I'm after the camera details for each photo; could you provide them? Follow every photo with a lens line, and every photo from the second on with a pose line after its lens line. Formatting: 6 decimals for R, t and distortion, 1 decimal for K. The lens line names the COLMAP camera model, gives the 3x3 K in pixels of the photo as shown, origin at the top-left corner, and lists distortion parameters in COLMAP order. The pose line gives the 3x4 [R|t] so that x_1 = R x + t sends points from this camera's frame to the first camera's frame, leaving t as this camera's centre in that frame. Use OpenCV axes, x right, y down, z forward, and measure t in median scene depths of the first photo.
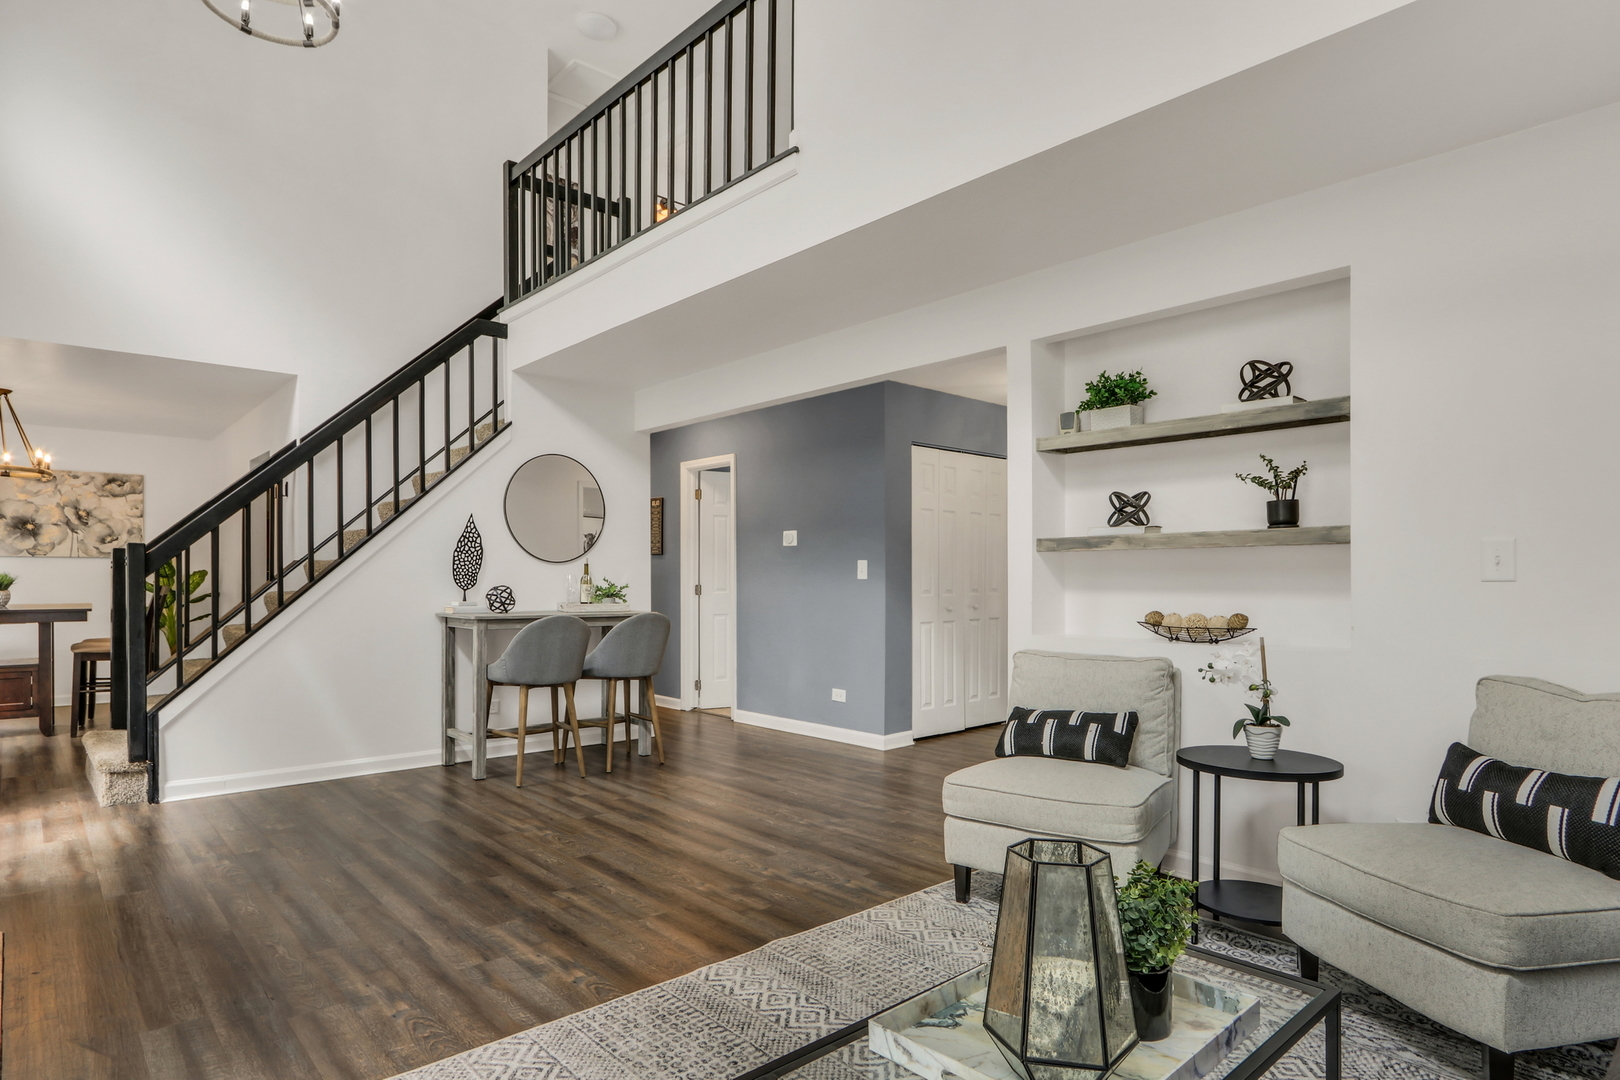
lens RADIAL K [[875.9, 0, 779.5], [0, 875.9, 580.8], [0, 0, 1]] dist [0.003992, 0.003424]
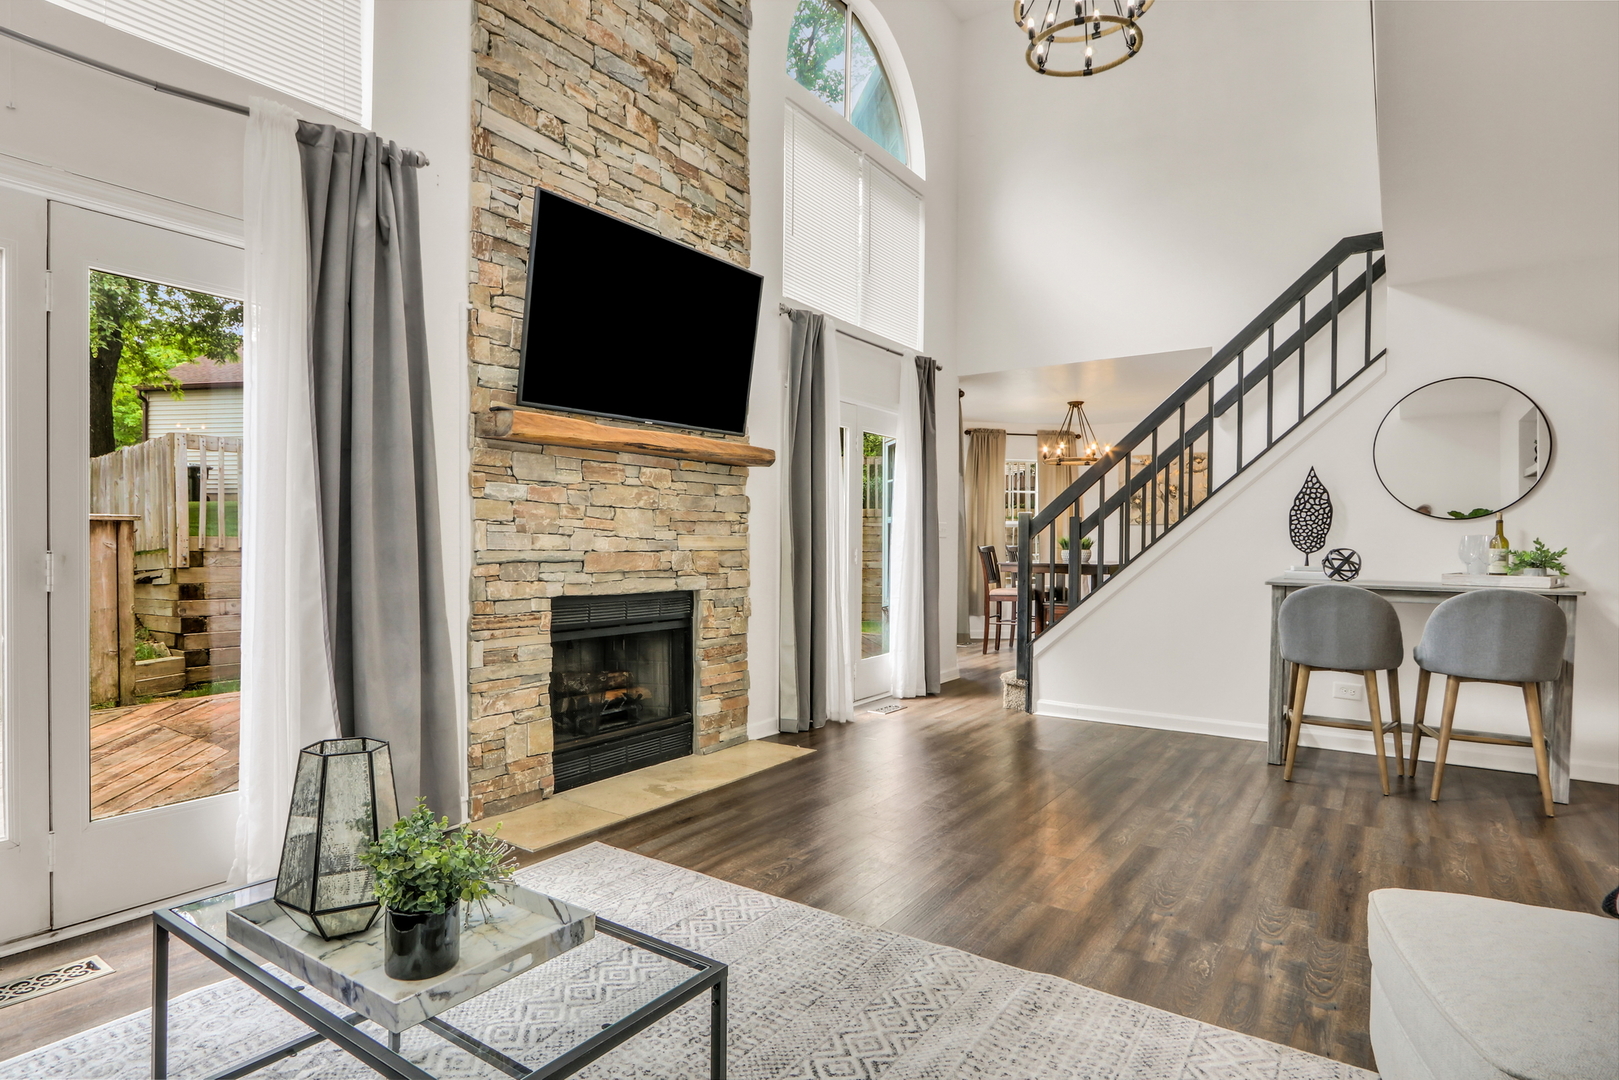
lens RADIAL K [[875.3, 0, 804.7], [0, 875.3, 548.2], [0, 0, 1]] dist [0.003992, 0.003424]
pose [[0.257079, 0.007013, -0.966365, 0.545638], [-0.003627, 0.999974, 0.006292, 0.002968], [0.966383, 0.001887, 0.257098, 0.418591]]
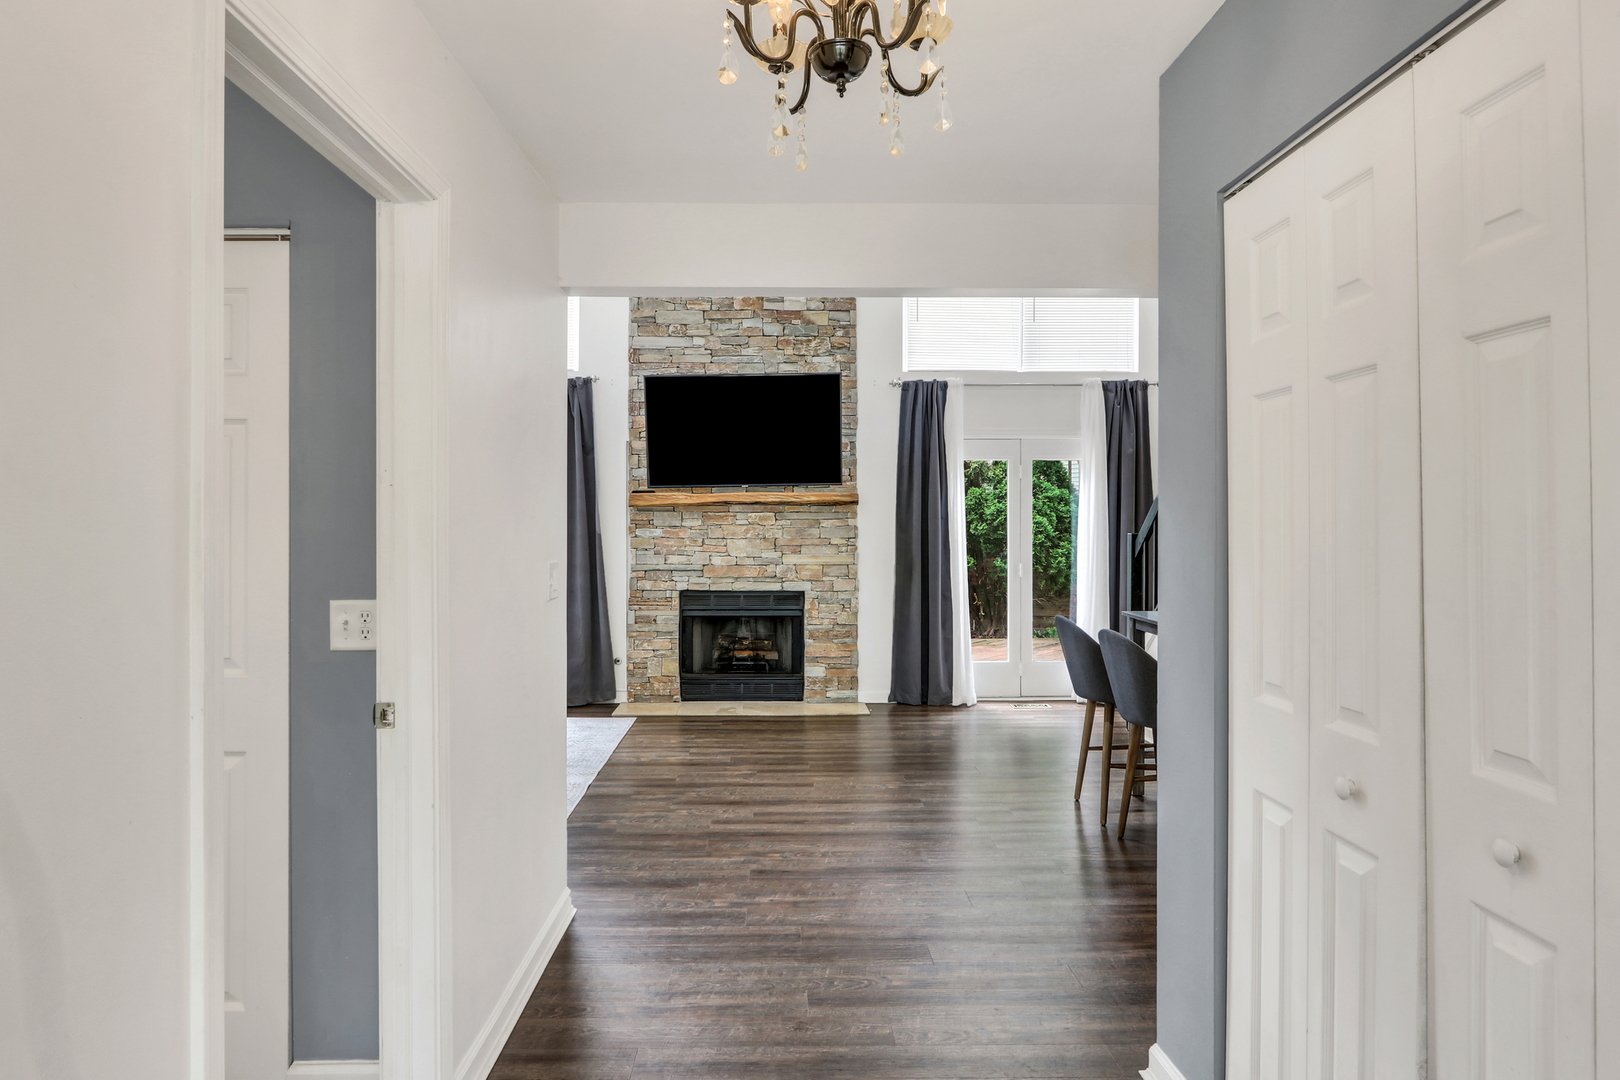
lens RADIAL K [[875.9, 0, 804.0], [0, 875.9, 545.6], [0, 0, 1]] dist [0.003992, 0.003424]
pose [[-0.631784, -0.002195, -0.775142, 0.741860], [0.002188, 0.999987, -0.004615, -0.016980], [0.775142, -0.004612, -0.631771, 1.751097]]
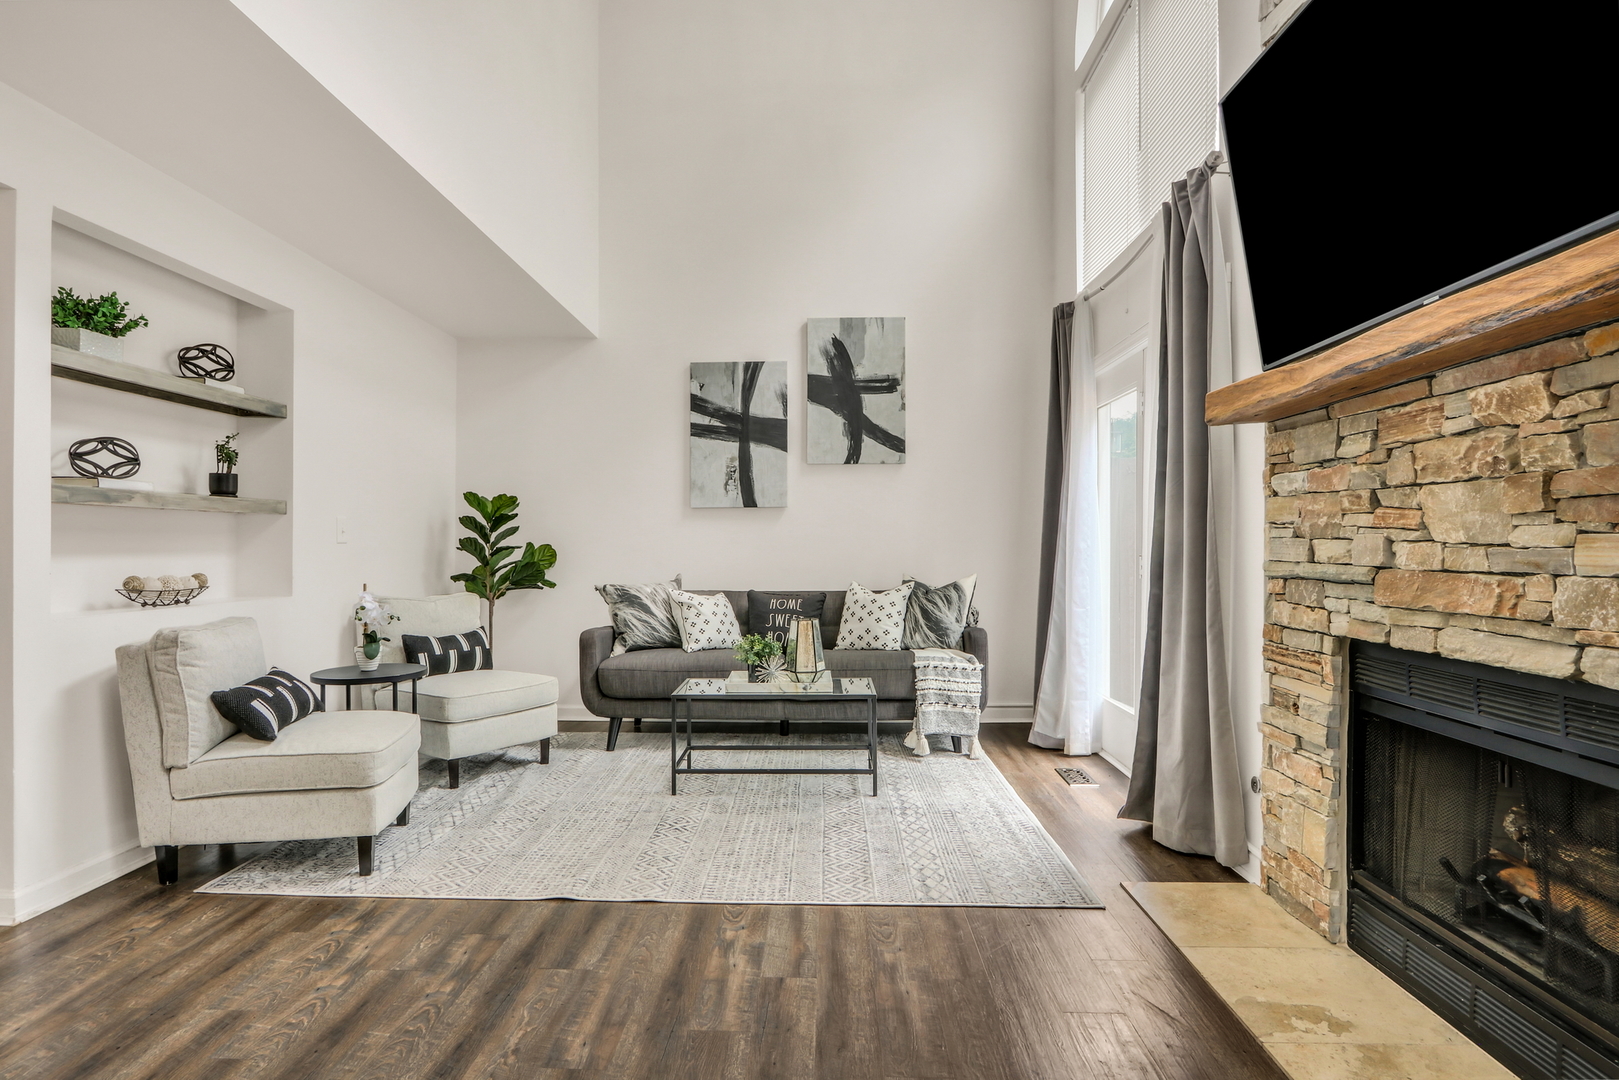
lens RADIAL K [[875.3, 0, 775.5], [0, 875.3, 536.6], [0, 0, 1]] dist [0.003992, 0.003424]
pose [[-0.713199, 0.002894, 0.700956, -0.673948], [-0.003435, 0.999965, -0.007624, -0.001177], [-0.700954, -0.007845, -0.713164, 1.166299]]
